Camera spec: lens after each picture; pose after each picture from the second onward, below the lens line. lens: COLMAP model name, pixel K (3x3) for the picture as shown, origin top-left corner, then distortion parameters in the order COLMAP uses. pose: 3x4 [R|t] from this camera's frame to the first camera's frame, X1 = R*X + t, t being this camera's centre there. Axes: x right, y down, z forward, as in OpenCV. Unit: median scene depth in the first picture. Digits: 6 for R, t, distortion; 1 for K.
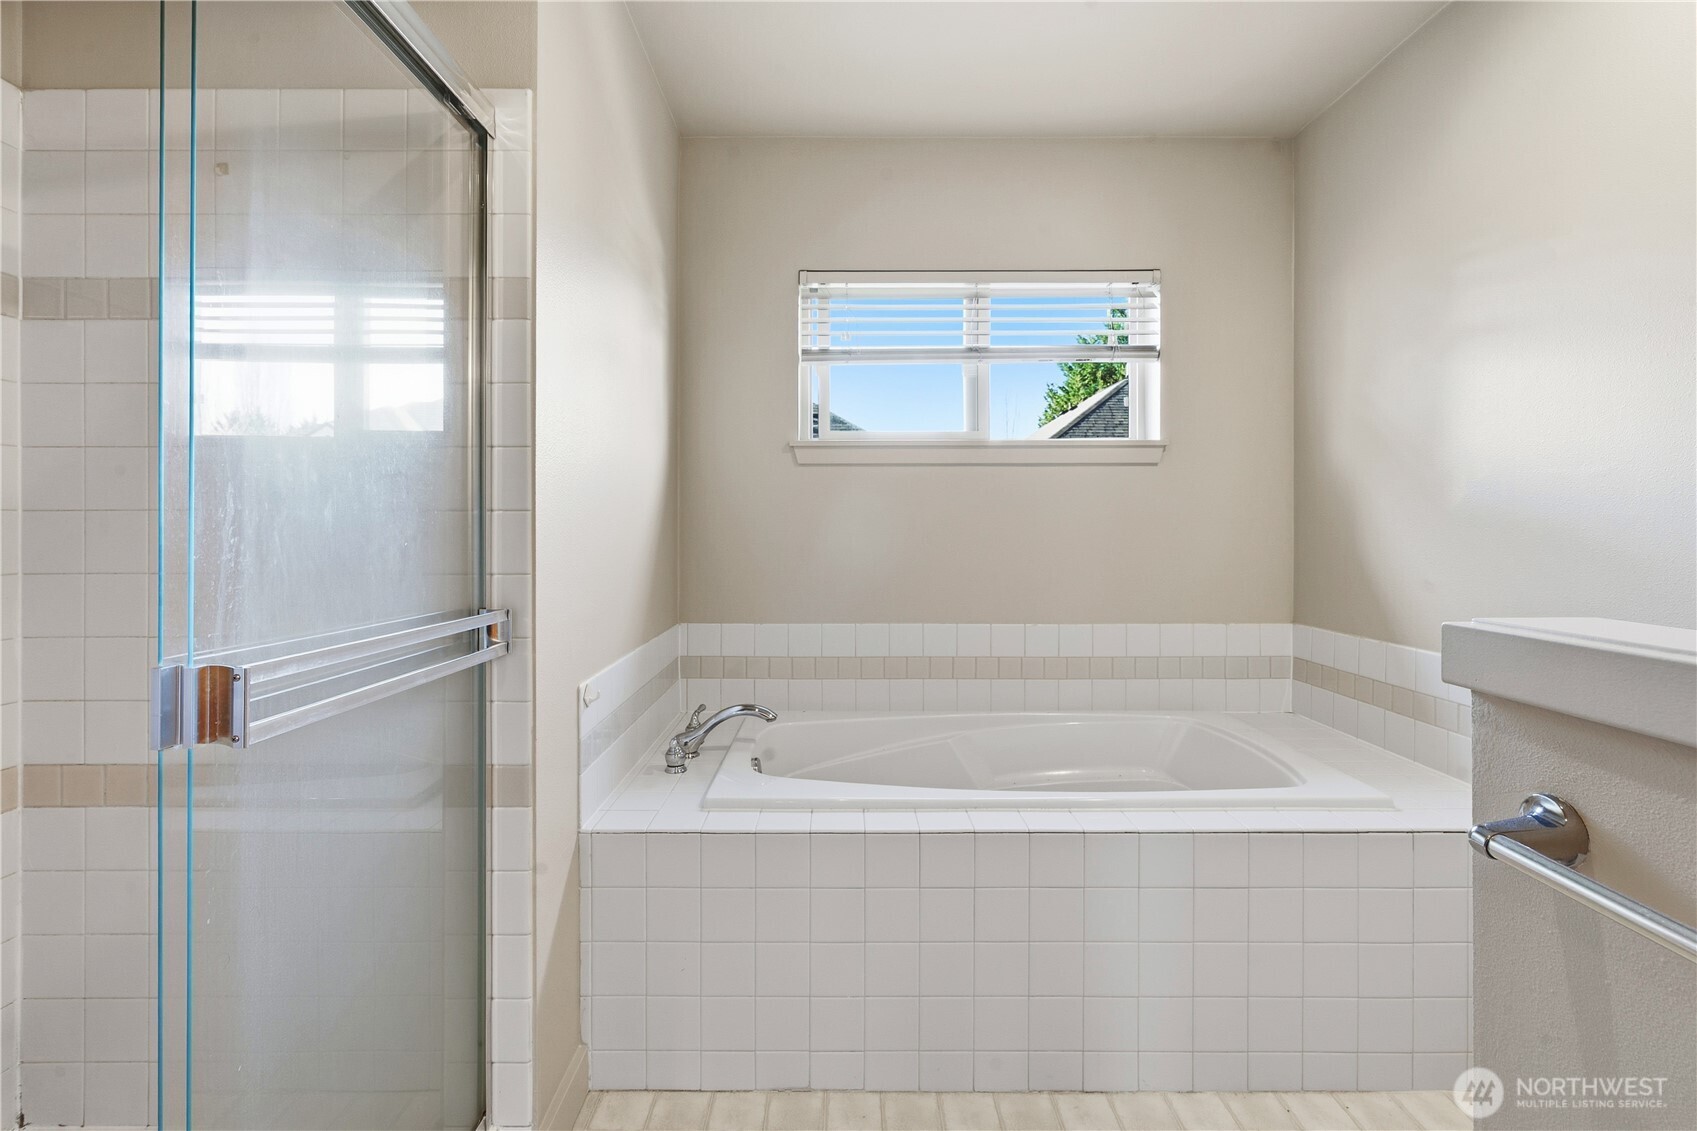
lens RADIAL K [[788.9, 0, 848.4], [0, 788.9, 526.7], [0, 0, 1]] dist [0.002864, 0.000157]
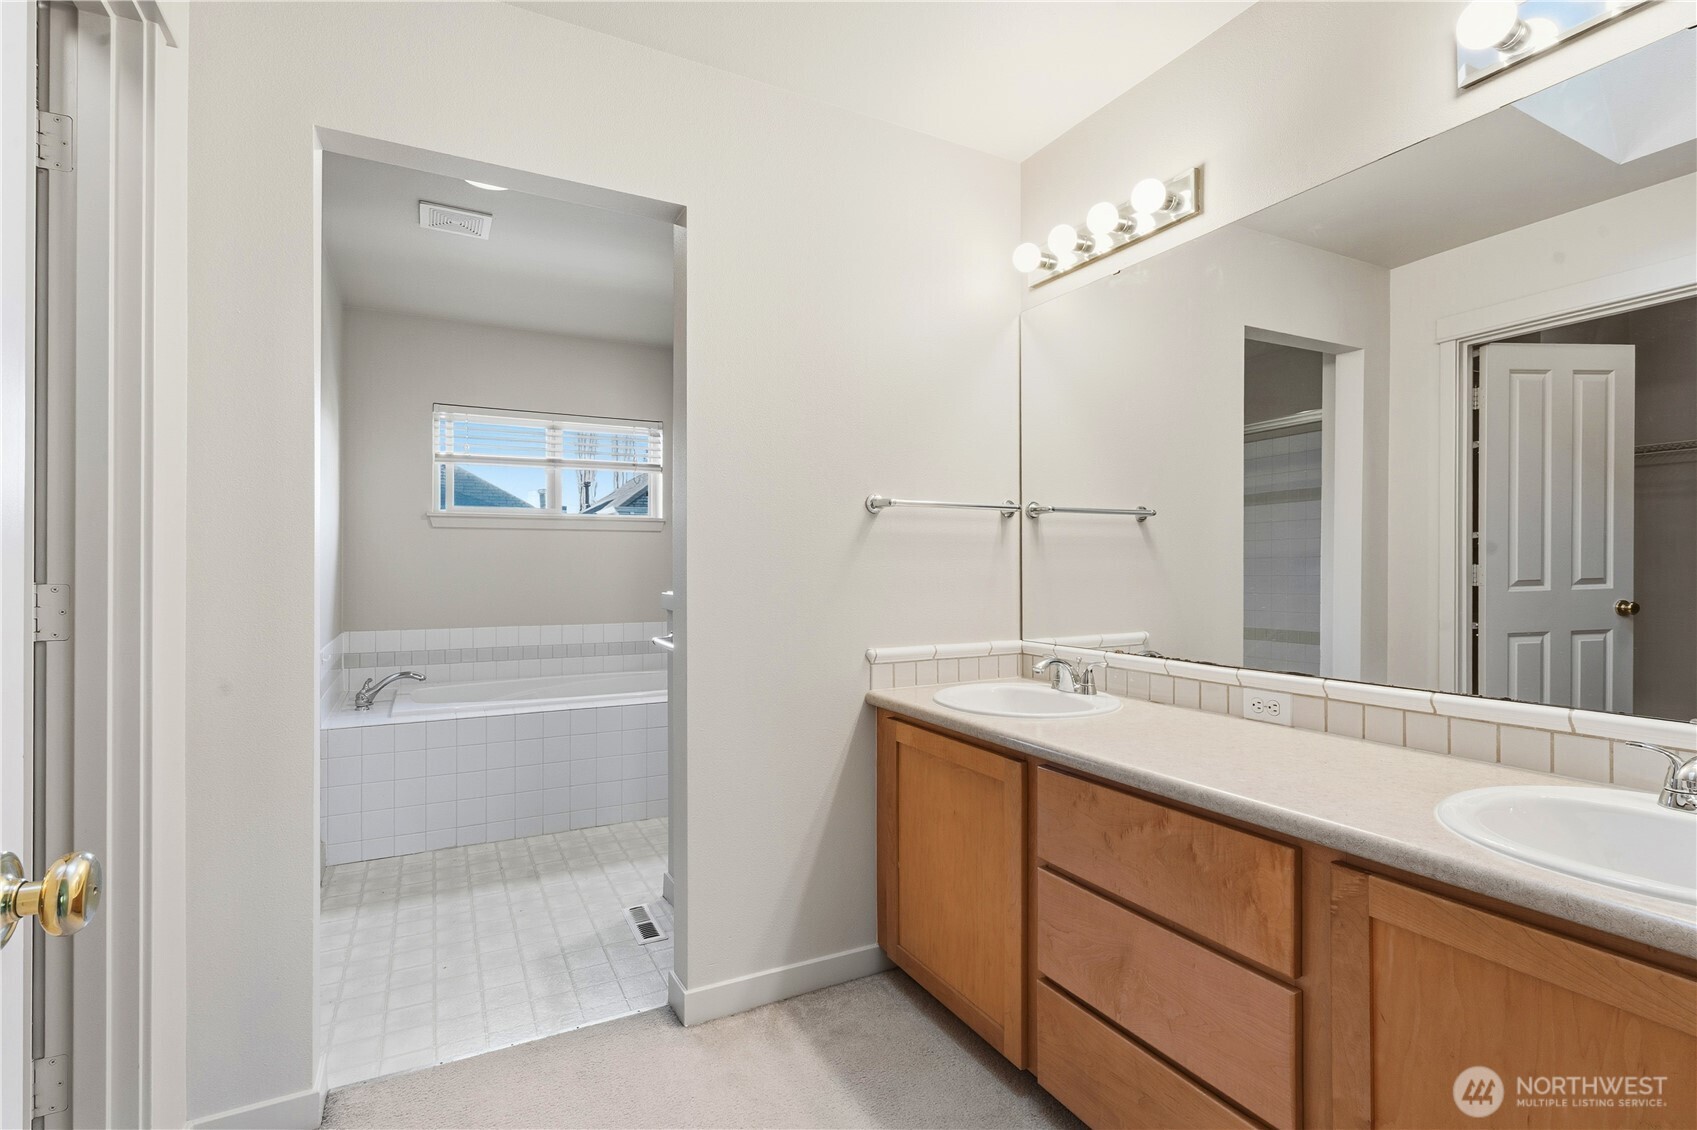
lens RADIAL K [[788.9, 0, 846.0], [0, 788.9, 565.4], [0, 0, 1]] dist [0.002864, 0.000157]
pose [[0.885224, 0.001224, 0.465164, -0.065695], [-0.002032, 0.999997, 0.001234, -0.006789], [-0.465161, -0.002037, 0.885224, -0.763459]]
